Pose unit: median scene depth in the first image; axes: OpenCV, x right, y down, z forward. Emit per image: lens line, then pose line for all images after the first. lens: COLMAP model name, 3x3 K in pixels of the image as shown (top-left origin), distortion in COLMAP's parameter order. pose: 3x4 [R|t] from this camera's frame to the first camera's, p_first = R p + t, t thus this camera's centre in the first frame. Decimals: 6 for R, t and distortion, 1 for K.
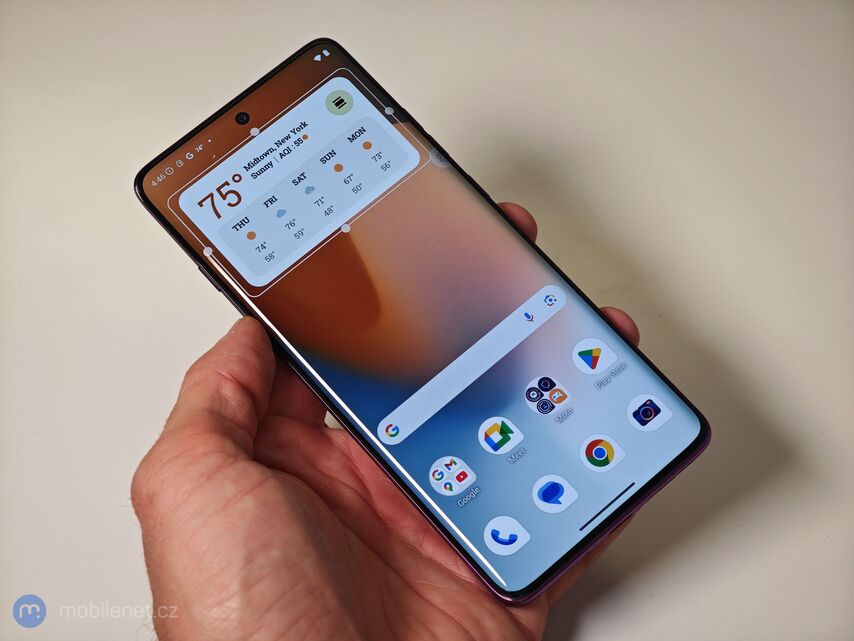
lens RADIAL K [[1869.7, 0, 427.0], [0, 1869.7, 320.5], [0, 0, 1]] dist [0.159144, 0.025104]
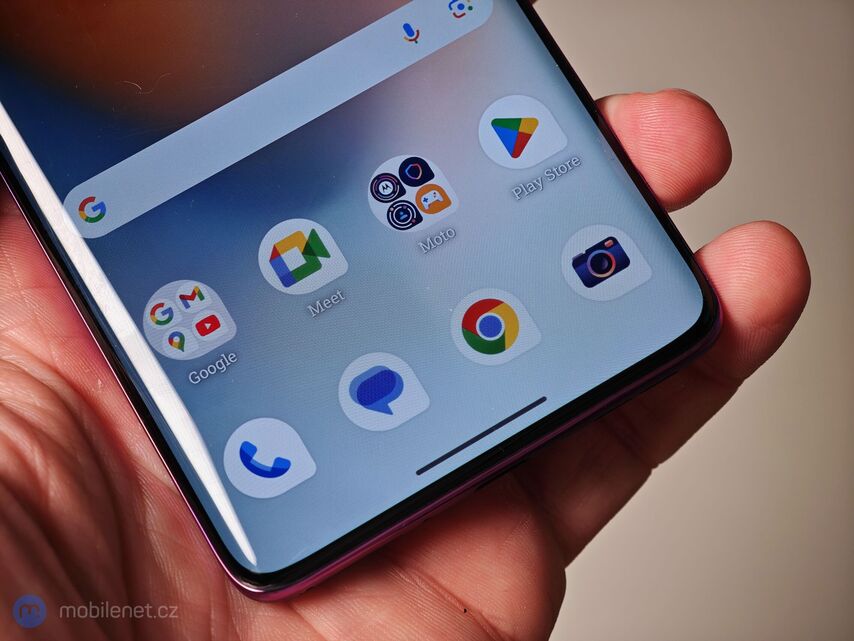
lens RADIAL K [[1869.7, 0, 427.0], [0, 1869.7, 320.5], [0, 0, 1]] dist [0.159144, 0.025104]
pose [[0.983180, 0.176486, -0.047008, 0.098471], [-0.168008, 0.974888, 0.146174, -0.000969], [0.071625, -0.135818, 0.988141, 0.504087]]
